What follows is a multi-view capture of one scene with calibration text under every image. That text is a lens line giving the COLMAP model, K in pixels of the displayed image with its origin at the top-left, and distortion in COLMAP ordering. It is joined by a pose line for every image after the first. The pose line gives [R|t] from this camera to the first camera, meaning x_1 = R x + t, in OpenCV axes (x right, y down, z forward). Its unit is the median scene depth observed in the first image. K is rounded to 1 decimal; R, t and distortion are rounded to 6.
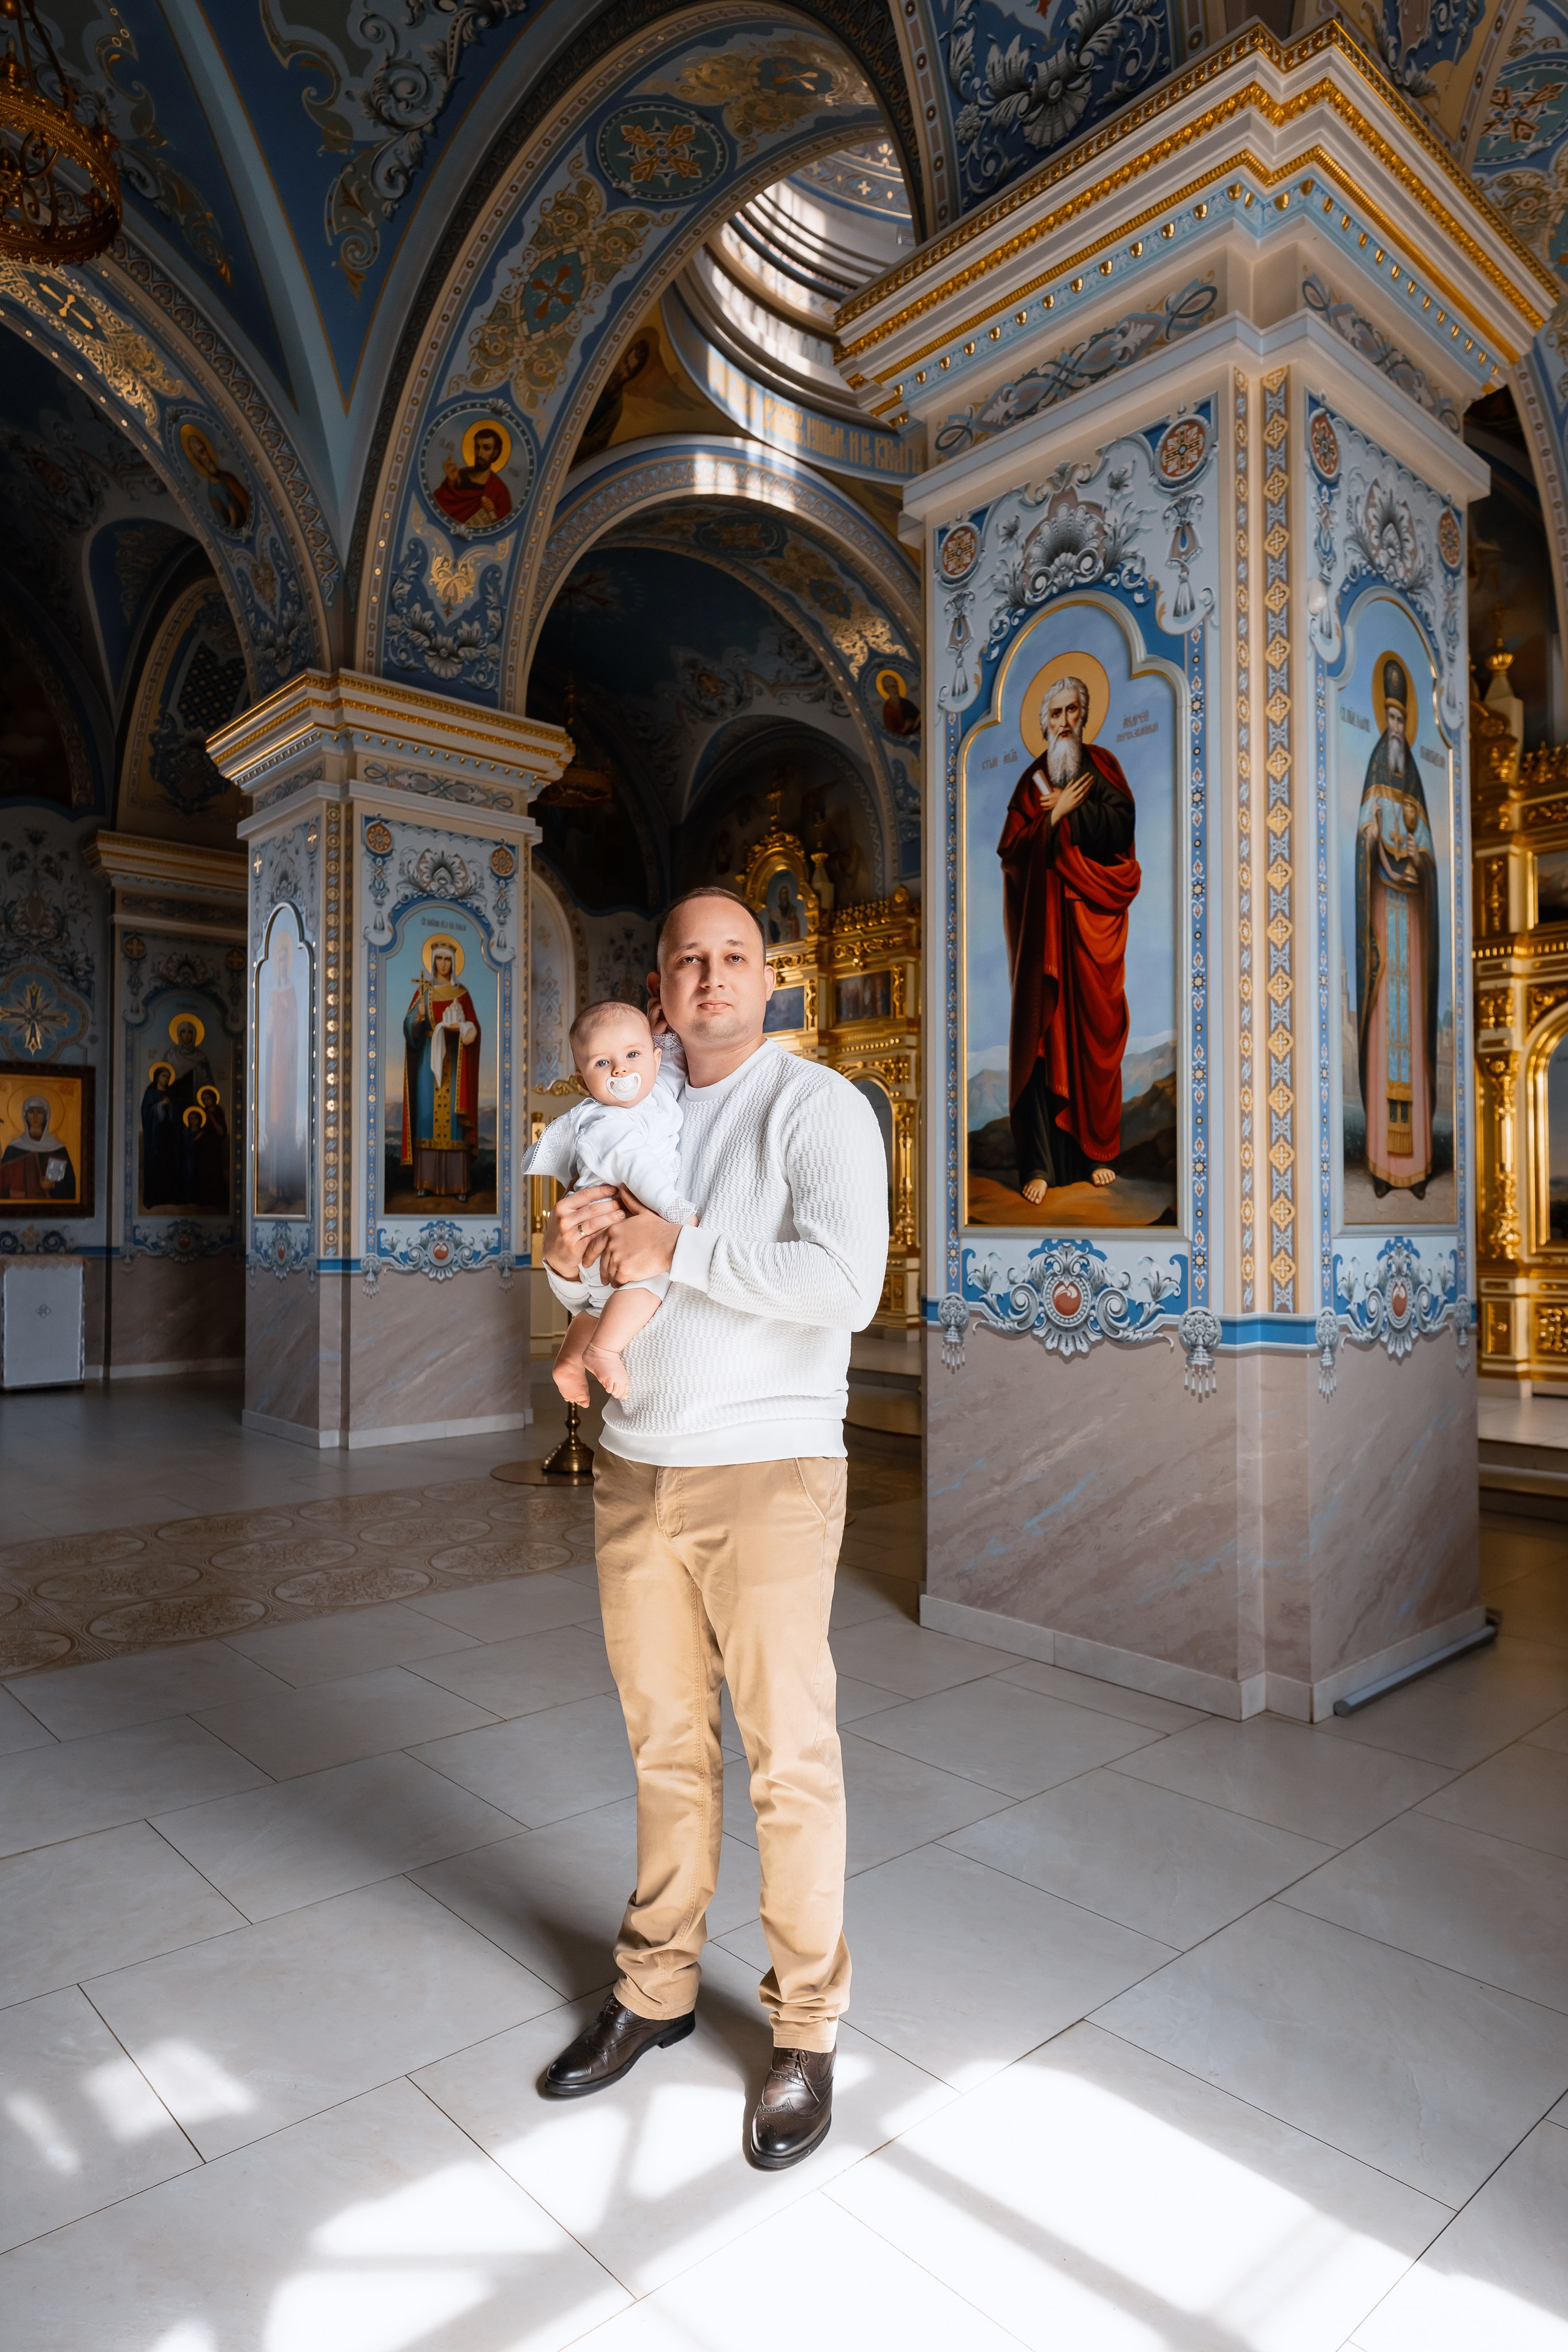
lens RADIAL K [[1367.1, 0, 749.8], [0, 1367.1, 1185.2], [0, 0, 1]] dist [-0.003548, 0.001538]
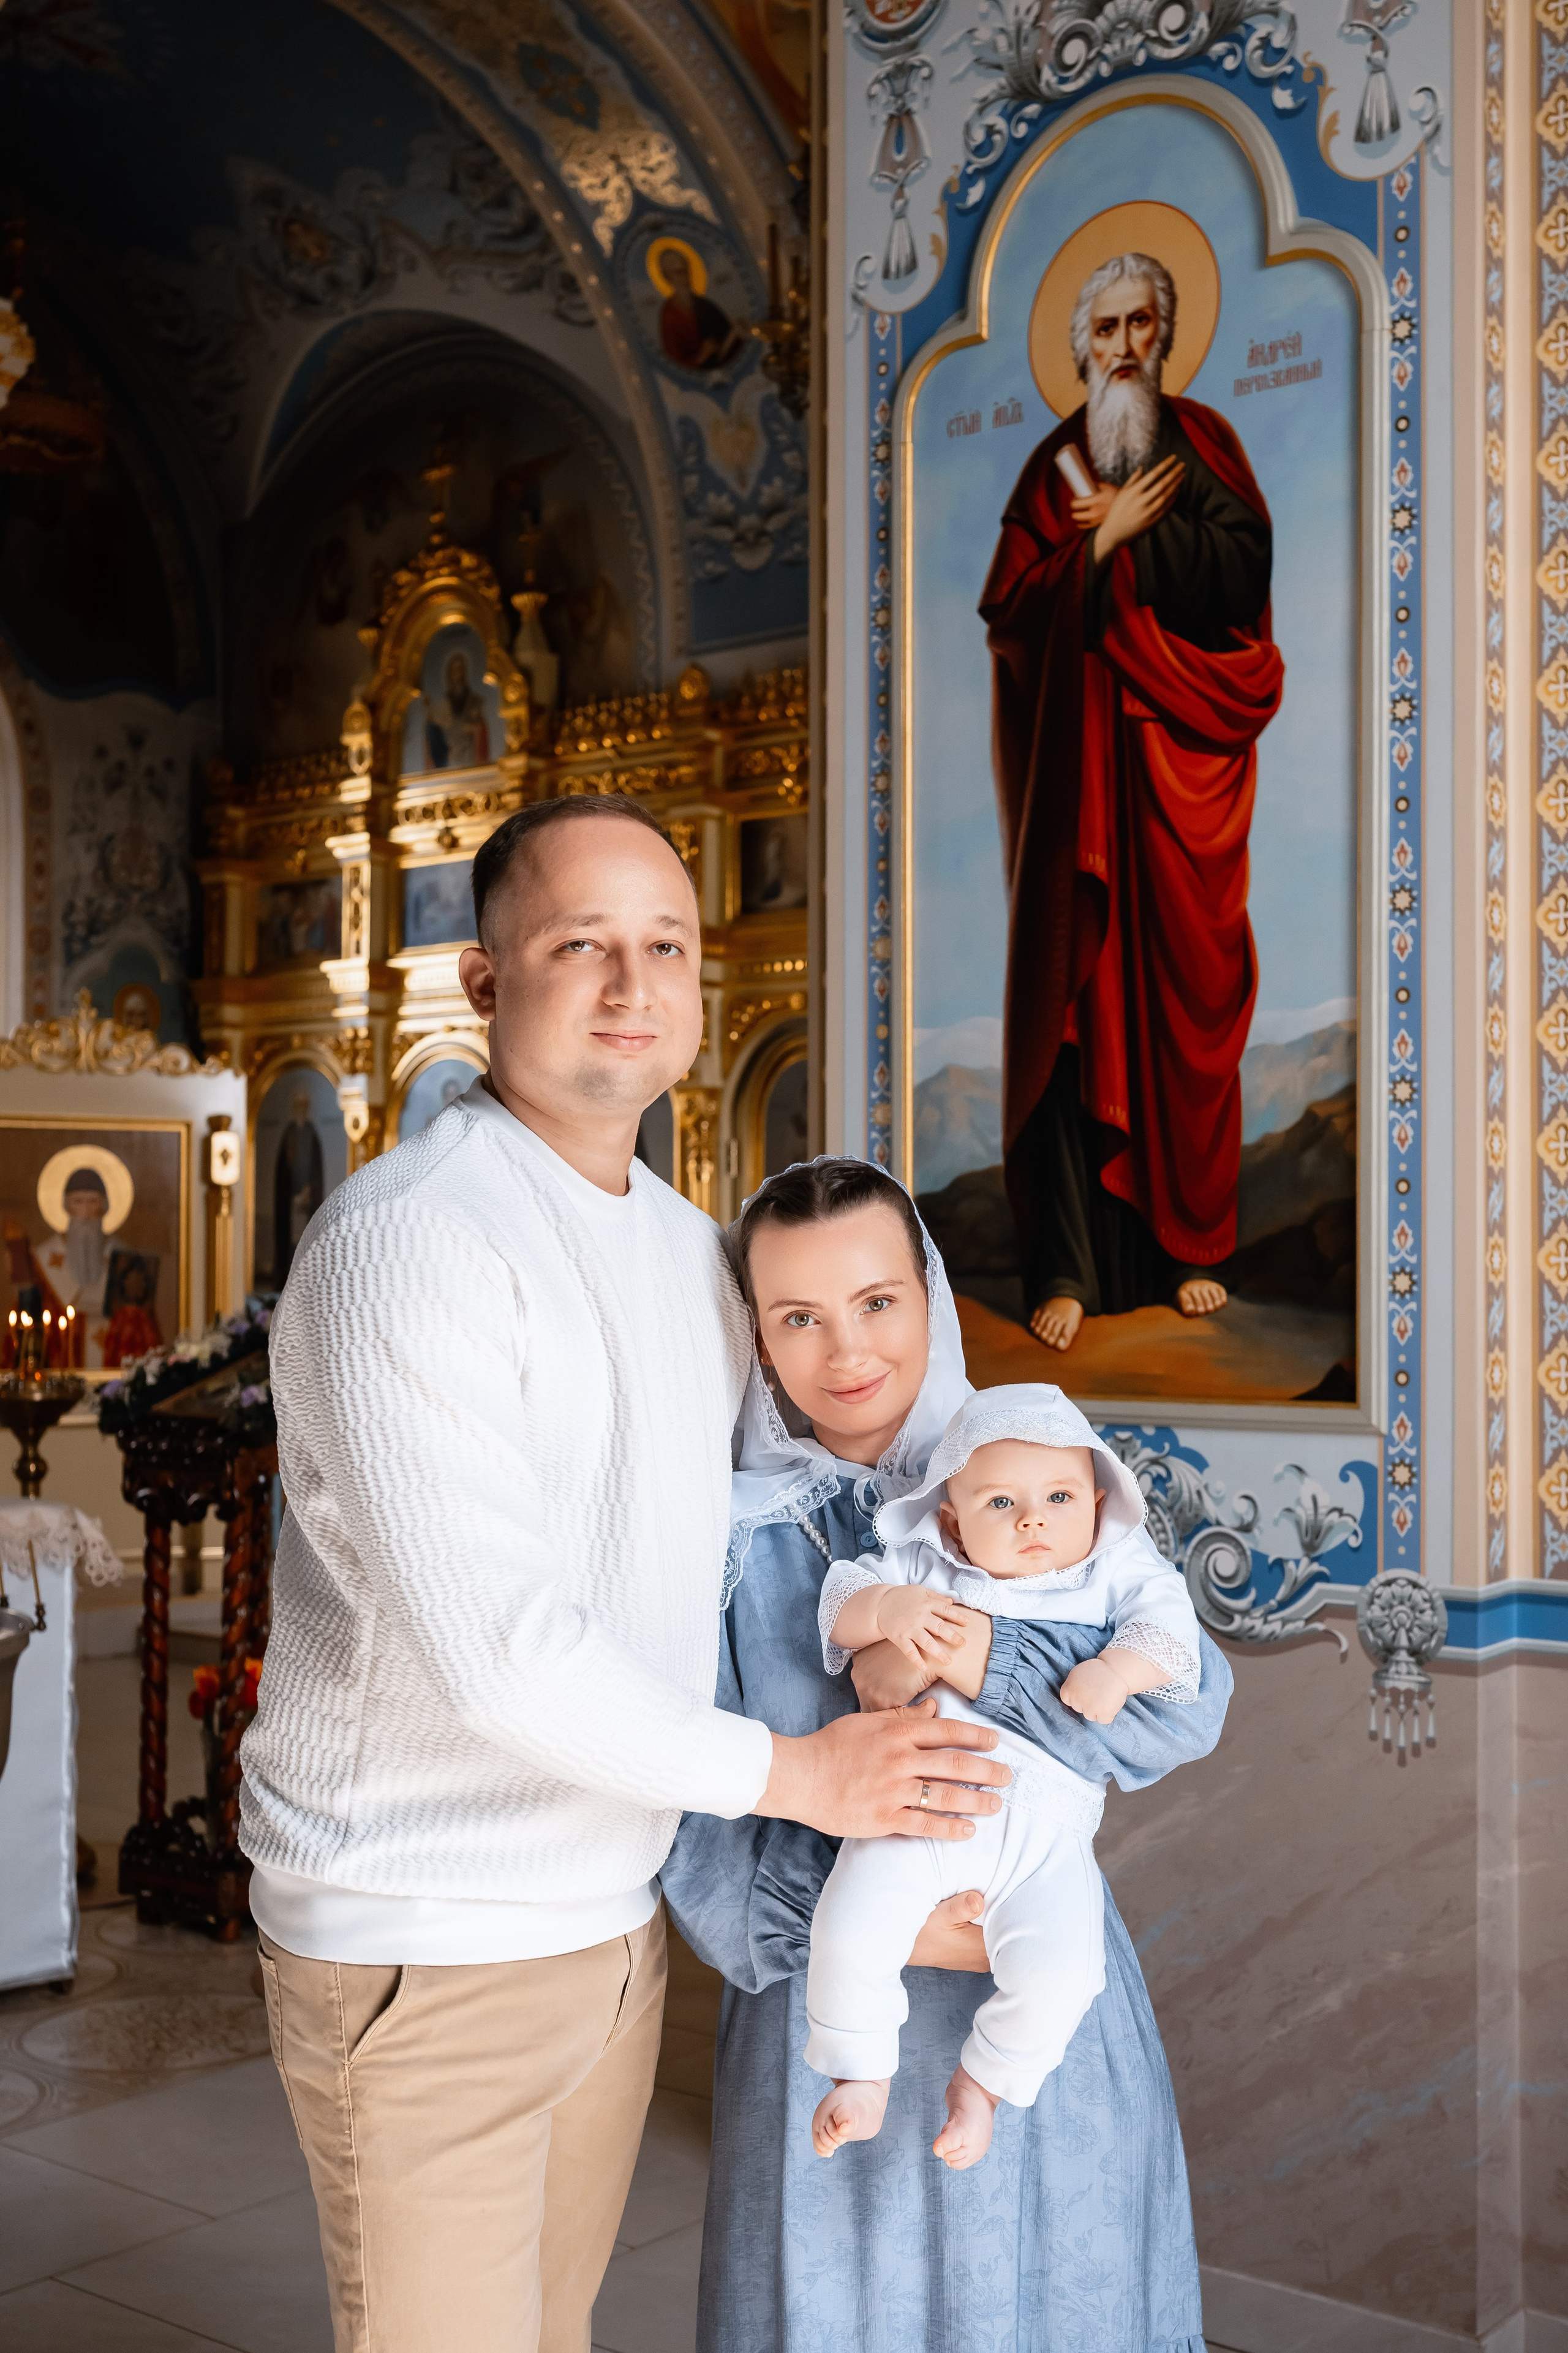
lens RADIAL K [[2572.8, 0, 870.2], [0, 2572.8, 1253.3], [0, 0, 1]] dist [-0.009326, 0.017938]
pose [[0.980672, 0.003012, 0.195634, -0.032996], [-0.005052, 0.999938, 0.009929, -0.029270], [-0.195592, -0.010726, 0.980627, 0.128923]]
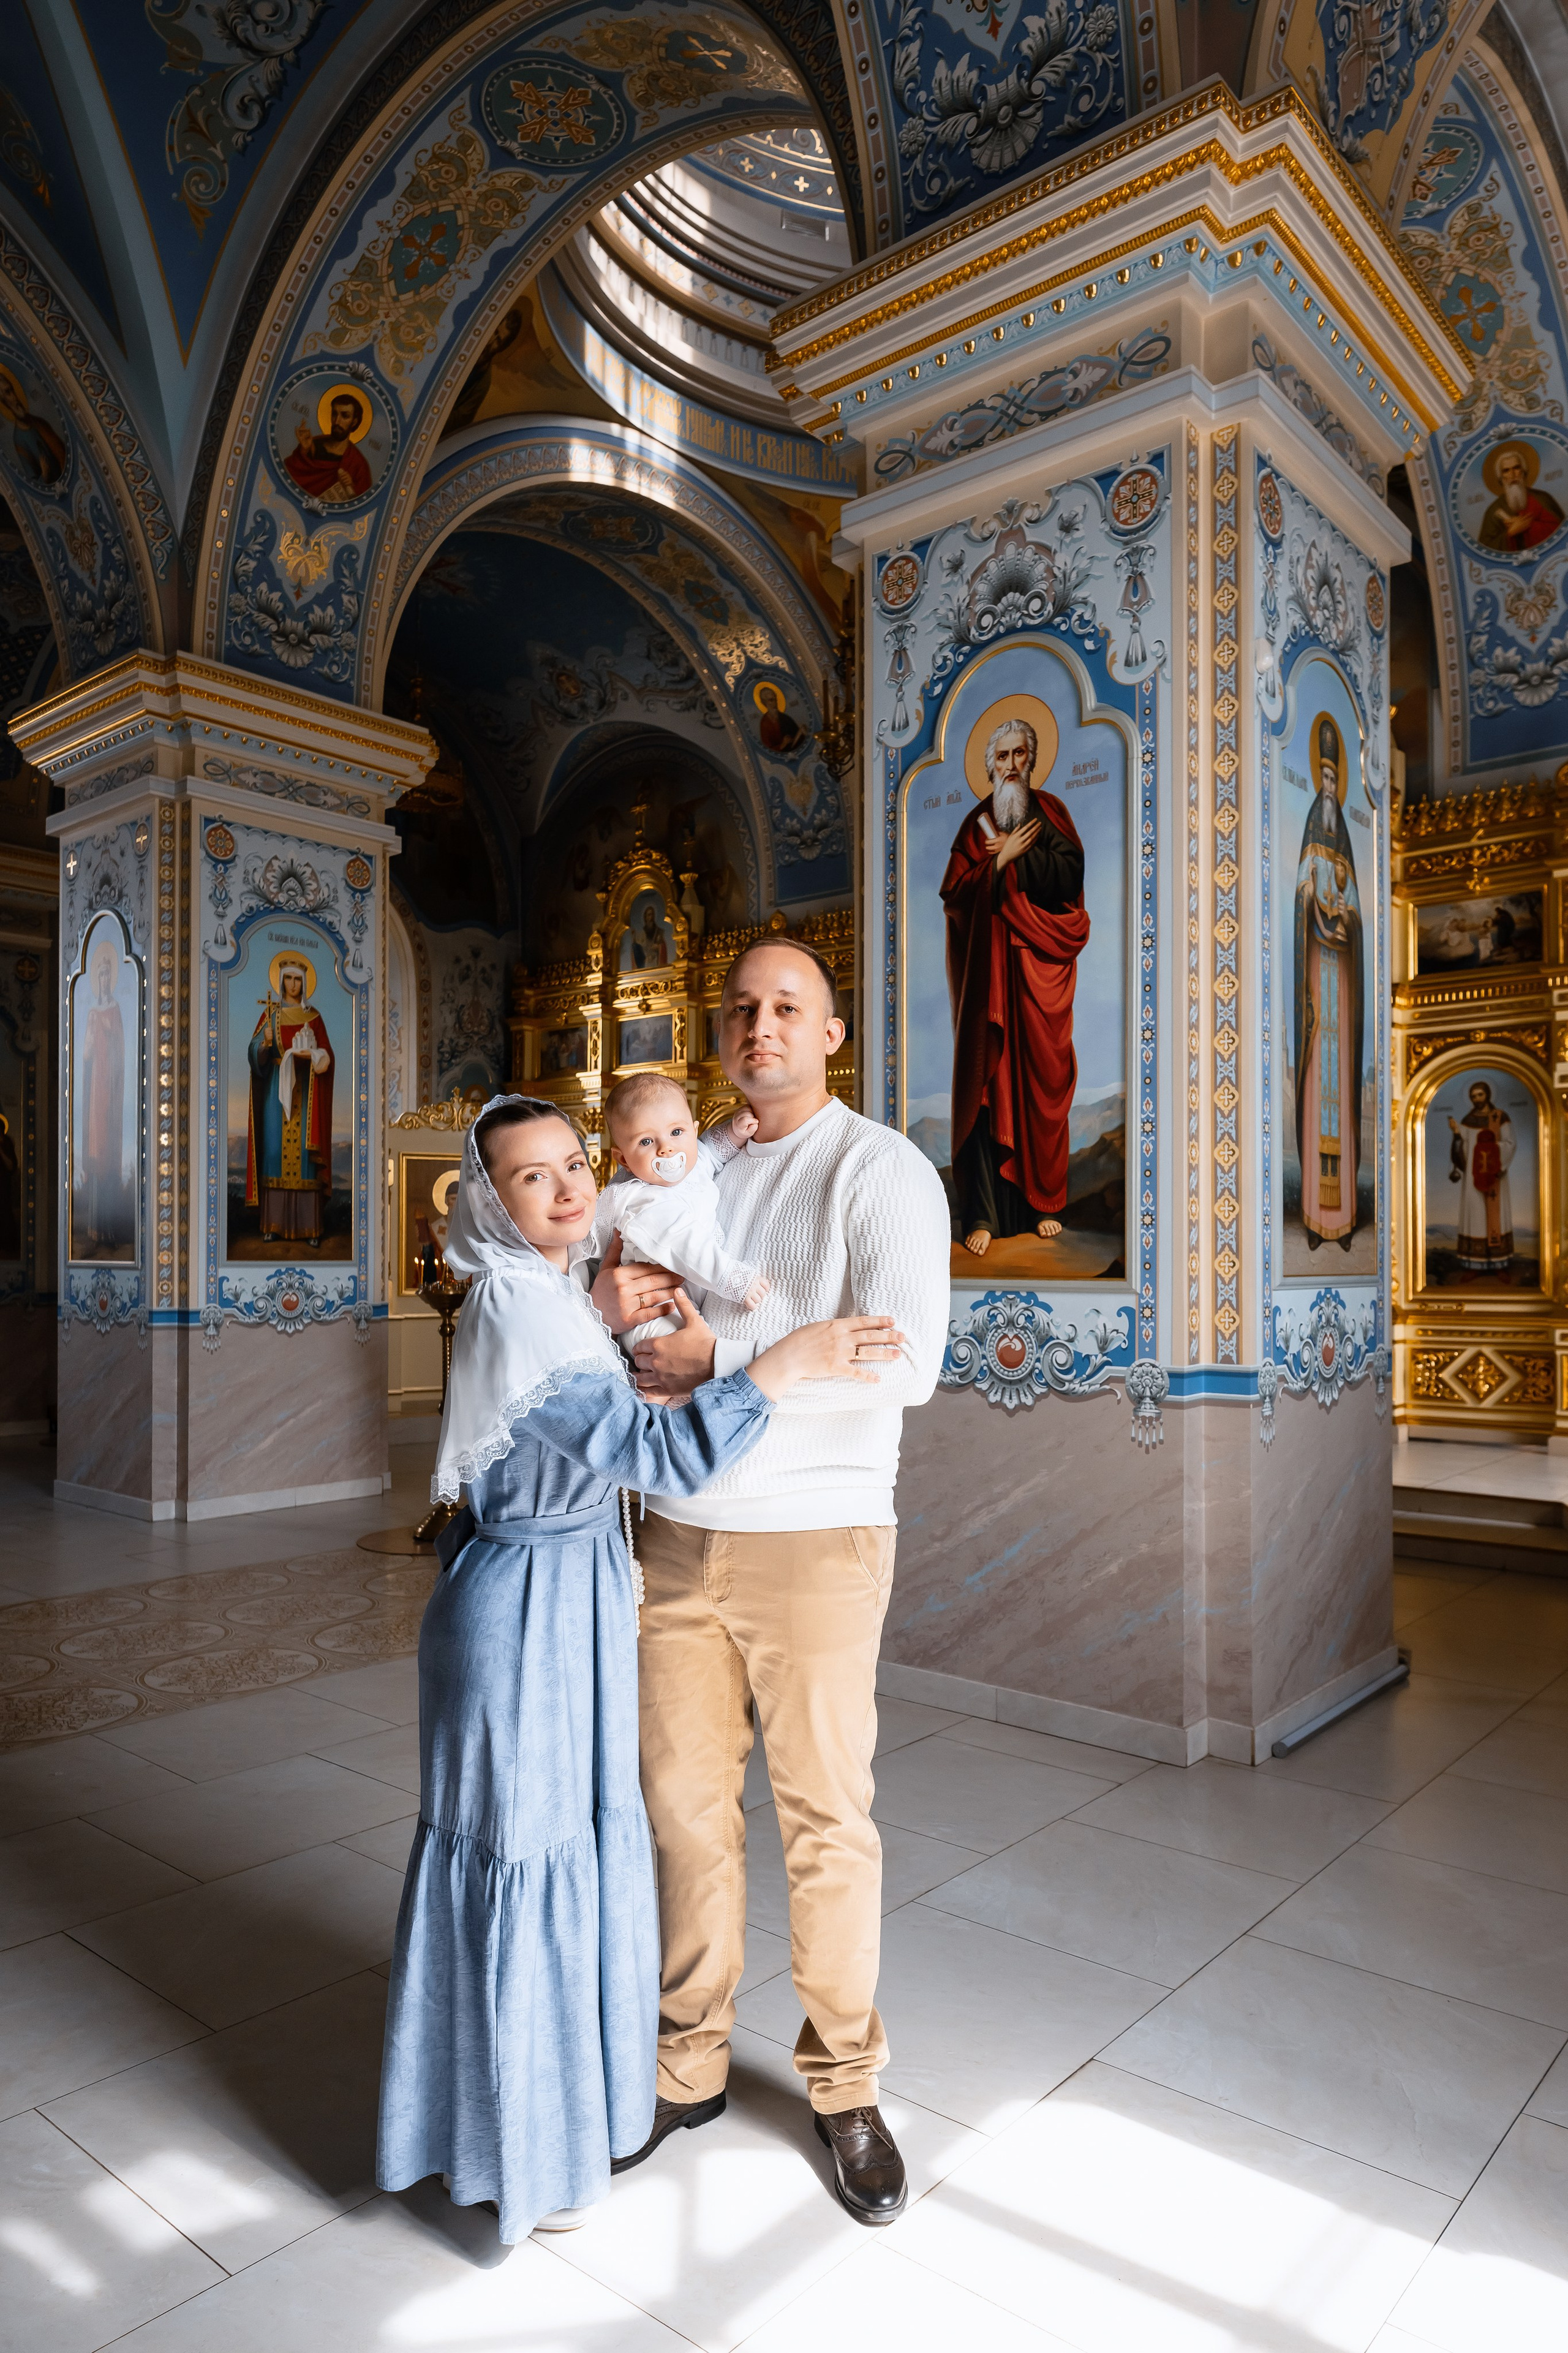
lens RADIAL K [[1471.7, 0, 787.7], [0, 1471.7, 1241.9], [0, 0, 1]] dist [-0.004200, 0.002276]
pose [[0.989549, 0.002403, 0.144176, -0.081226], [-0.004120, 0.999924, 0.011613, -0.007752], [-0.144137, -0.012086, 0.989484, -0.028613]]
